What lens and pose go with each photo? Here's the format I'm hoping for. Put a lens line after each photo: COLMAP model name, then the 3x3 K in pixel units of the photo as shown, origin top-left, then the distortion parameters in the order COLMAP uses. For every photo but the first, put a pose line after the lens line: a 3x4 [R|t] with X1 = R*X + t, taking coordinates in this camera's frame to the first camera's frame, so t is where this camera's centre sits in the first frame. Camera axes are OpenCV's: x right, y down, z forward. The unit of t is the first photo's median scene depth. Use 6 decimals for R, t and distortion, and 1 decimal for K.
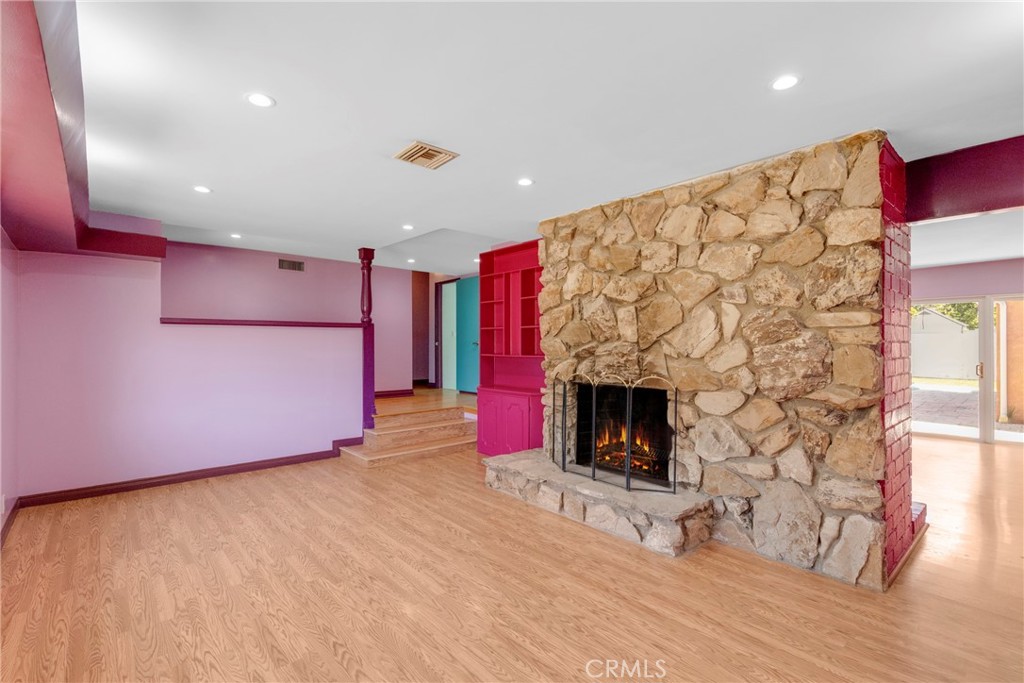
lens RADIAL K [[472.6, 0, 509.6], [0, 472.6, 341.7], [0, 0, 1]] dist [0.003375, 0.000120]
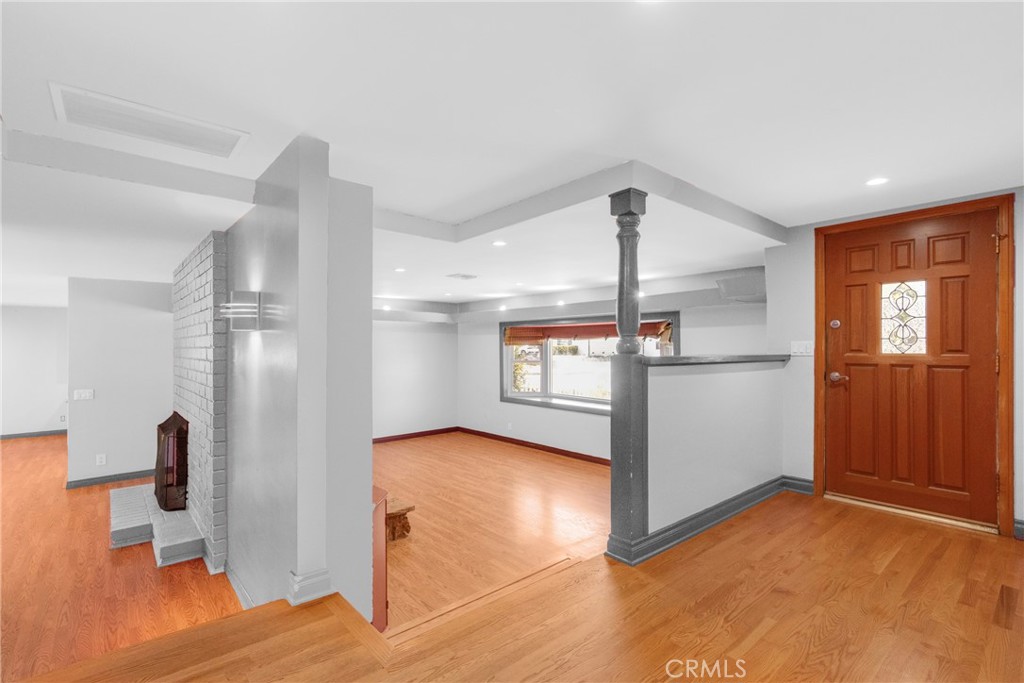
lens RADIAL K [[472.6, 0, 509.6], [0, 472.6, 341.7], [0, 0, 1]] dist [0.003375, 0.000120]
pose [[-0.999914, 0.000093, 0.013133, -0.420313], [-0.000143, 0.999838, -0.017985, -0.090607], [-0.013132, -0.017986, -0.999752, 3.147698]]
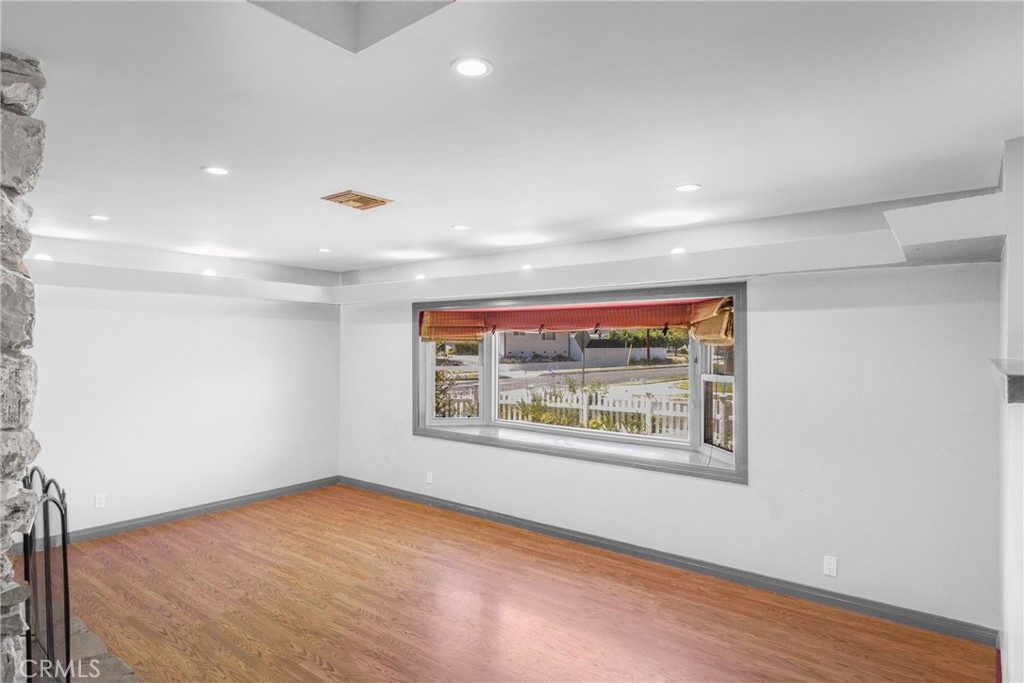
lens RADIAL K [[585.4, 0, 506.6], [0, 585.4, 341.4], [0, 0, 1]] dist [0.003249, 0.000876]
pose [[-0.985946, -0.002259, -0.167049, -0.300927], [-0.000565, 0.999948, -0.010184, -0.098467], [0.167063, -0.009946, -0.985896, 2.395191]]
